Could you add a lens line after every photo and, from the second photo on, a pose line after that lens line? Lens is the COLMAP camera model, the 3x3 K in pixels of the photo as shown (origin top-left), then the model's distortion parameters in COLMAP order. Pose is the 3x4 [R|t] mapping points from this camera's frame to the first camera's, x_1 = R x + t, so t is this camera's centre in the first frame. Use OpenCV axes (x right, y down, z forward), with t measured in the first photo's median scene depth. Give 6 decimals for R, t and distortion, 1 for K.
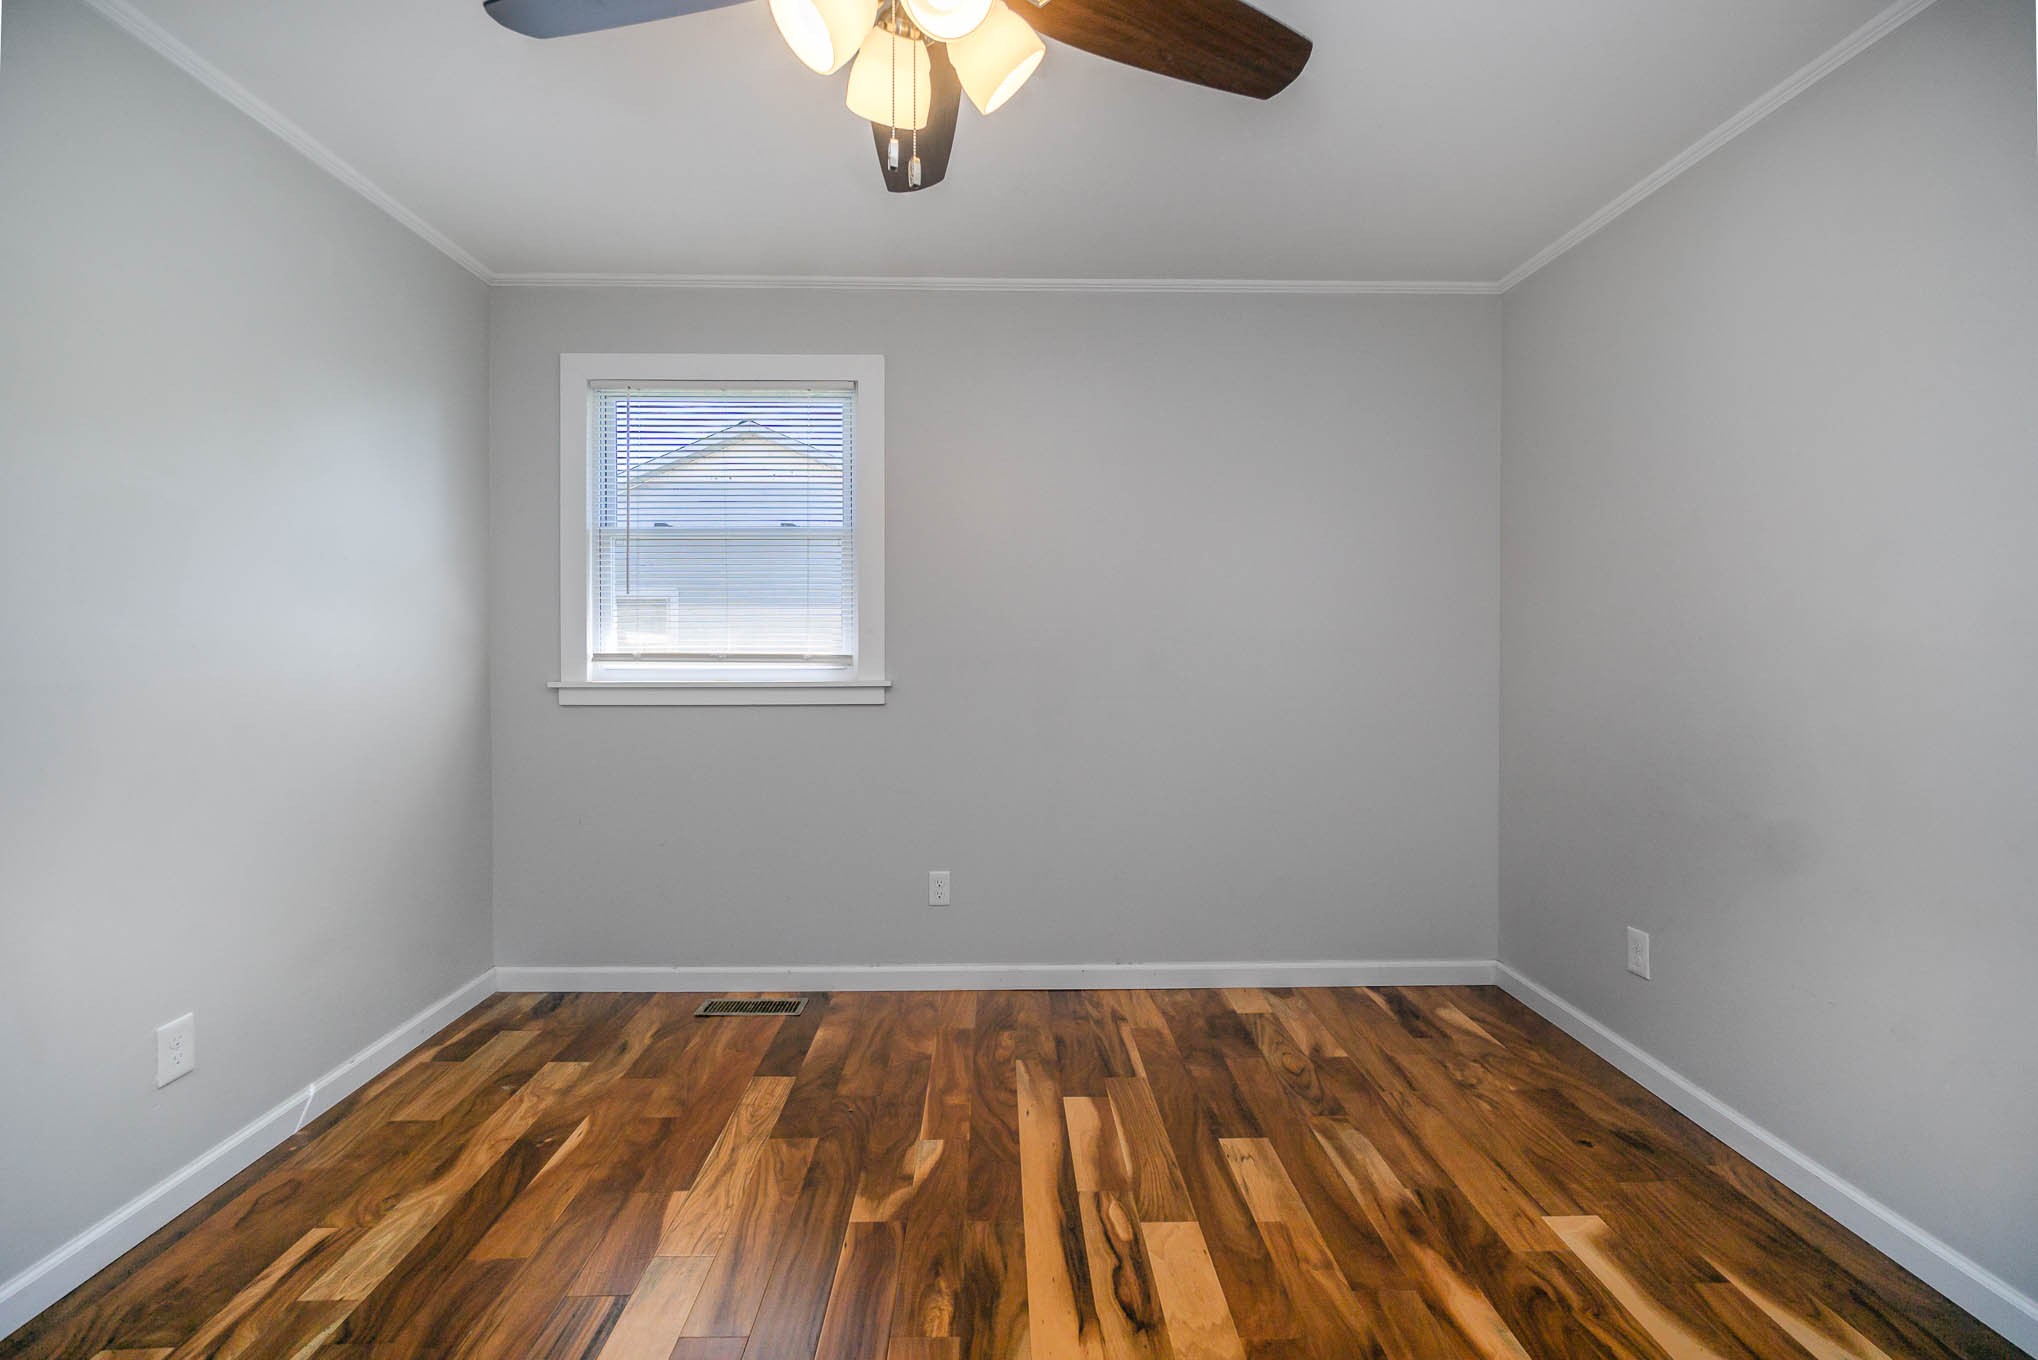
lens RADIAL K [[875.7, 0, 1016.5], [0, 875.7, 639.8], [0, 0, 1]] dist [-0.003805, 0.000445]
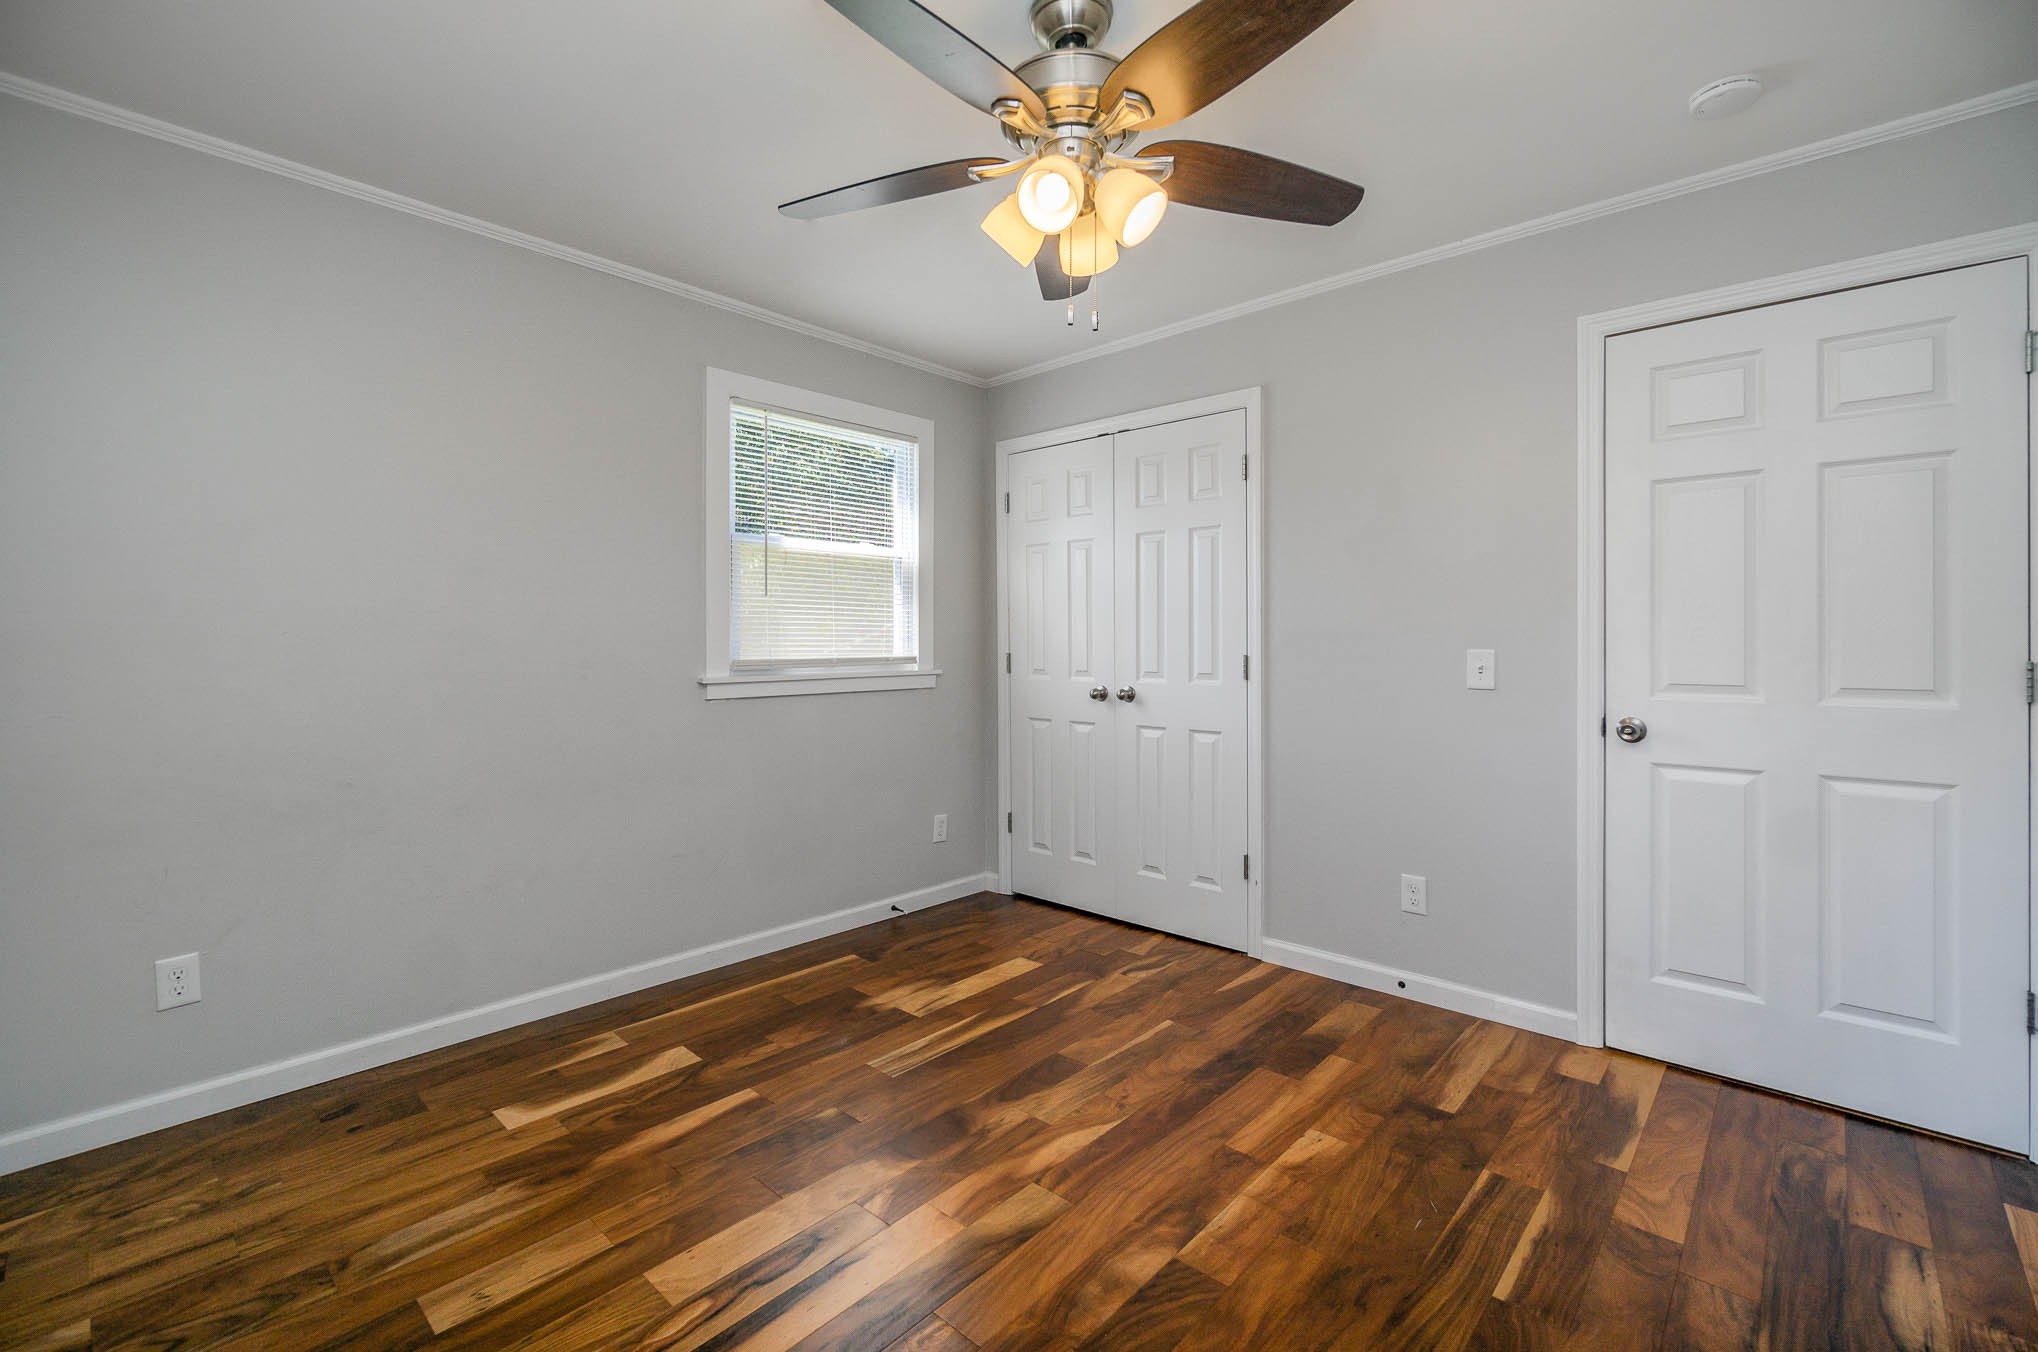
lens RADIAL K [[898.8, 0, 1013.1], [0, 898.8, 634.7], [0, 0, 1]] dist [-0.002547, -0.000153]
pose [[-0.719726, 0.000054, 0.694258, -0.540577], [-0.002656, 0.999992, -0.002831, 0.002494], [-0.694253, -0.003881, -0.719721, 1.061010]]
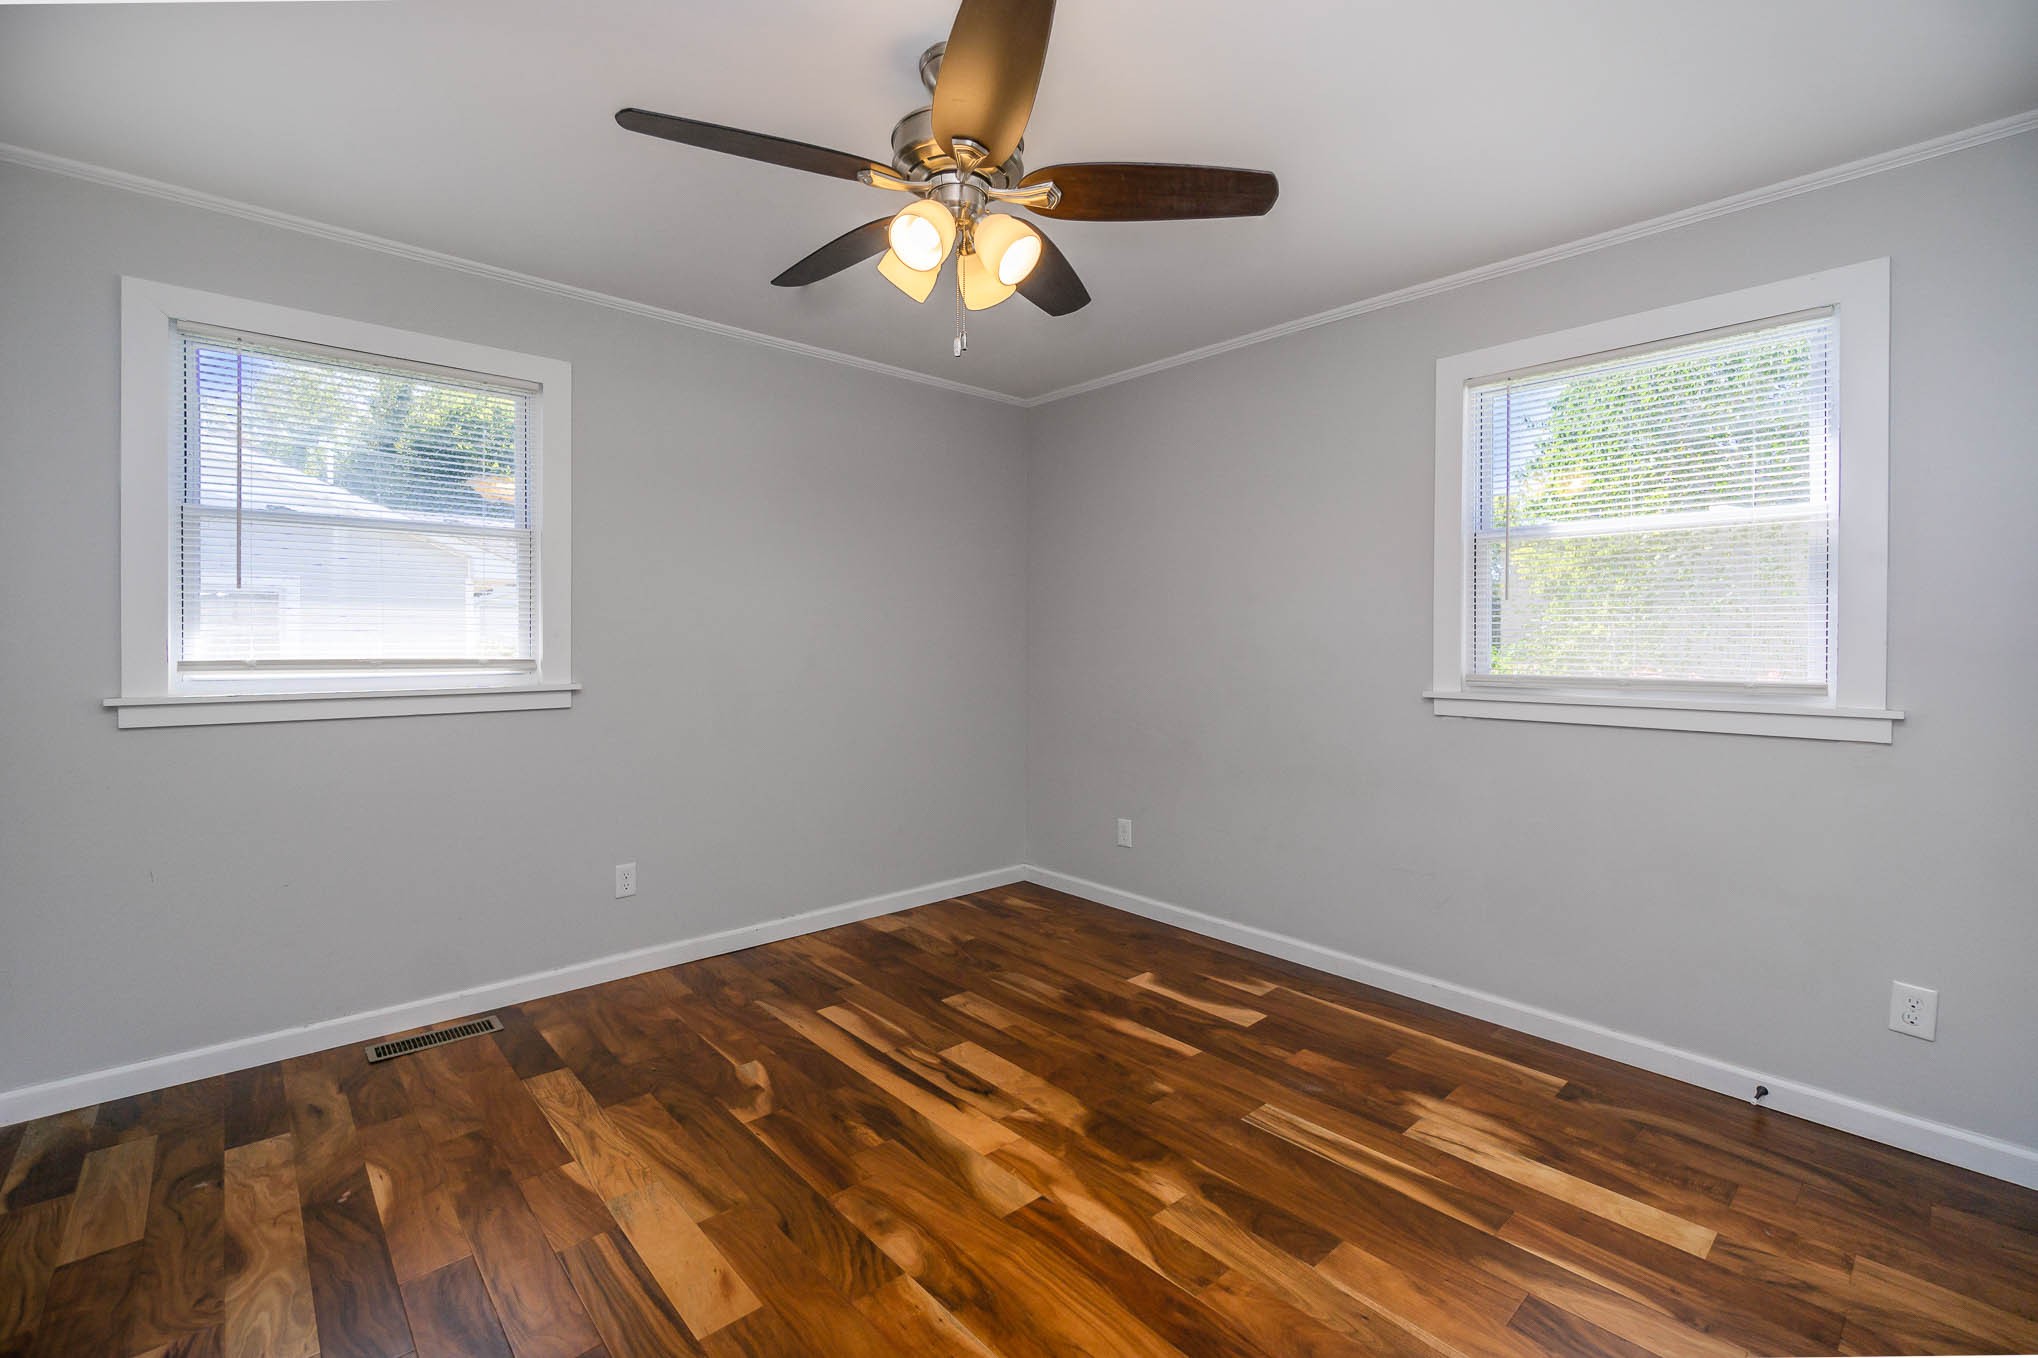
lens RADIAL K [[875.7, 0, 1016.5], [0, 875.7, 638.8], [0, 0, 1]] dist [-0.003805, 0.000445]
pose [[0.760211, 0.003896, 0.649665, -0.522163], [-0.002470, 0.999992, -0.003106, -0.005088], [-0.649672, 0.000756, 0.760215, -0.130140]]
